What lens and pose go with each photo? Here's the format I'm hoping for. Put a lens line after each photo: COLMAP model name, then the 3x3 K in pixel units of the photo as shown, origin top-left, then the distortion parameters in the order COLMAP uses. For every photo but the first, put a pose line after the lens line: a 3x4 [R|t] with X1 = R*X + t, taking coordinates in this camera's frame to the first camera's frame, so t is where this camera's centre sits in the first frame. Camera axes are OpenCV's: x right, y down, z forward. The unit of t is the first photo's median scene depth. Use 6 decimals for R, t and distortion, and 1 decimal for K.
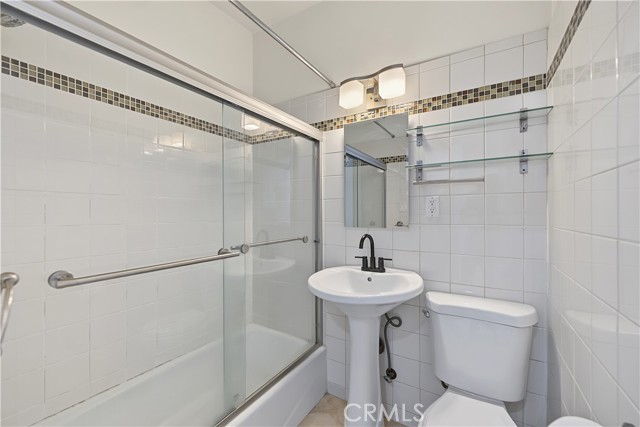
lens RADIAL K [[261.8, 0, 323.1], [0, 261.8, 213.1], [0, 0, 1]] dist [-0.000791, -0.000211]
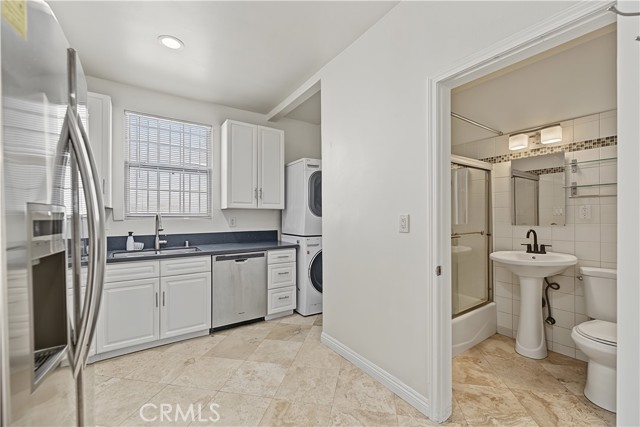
lens RADIAL K [[261.8, 0, 322.1], [0, 261.8, 215.9], [0, 0, 1]] dist [-0.000791, -0.000211]
pose [[0.913051, -0.004787, -0.407817, -0.340967], [0.004608, 0.999988, -0.001420, -0.006382], [0.407819, -0.000583, 0.913063, -0.959334]]
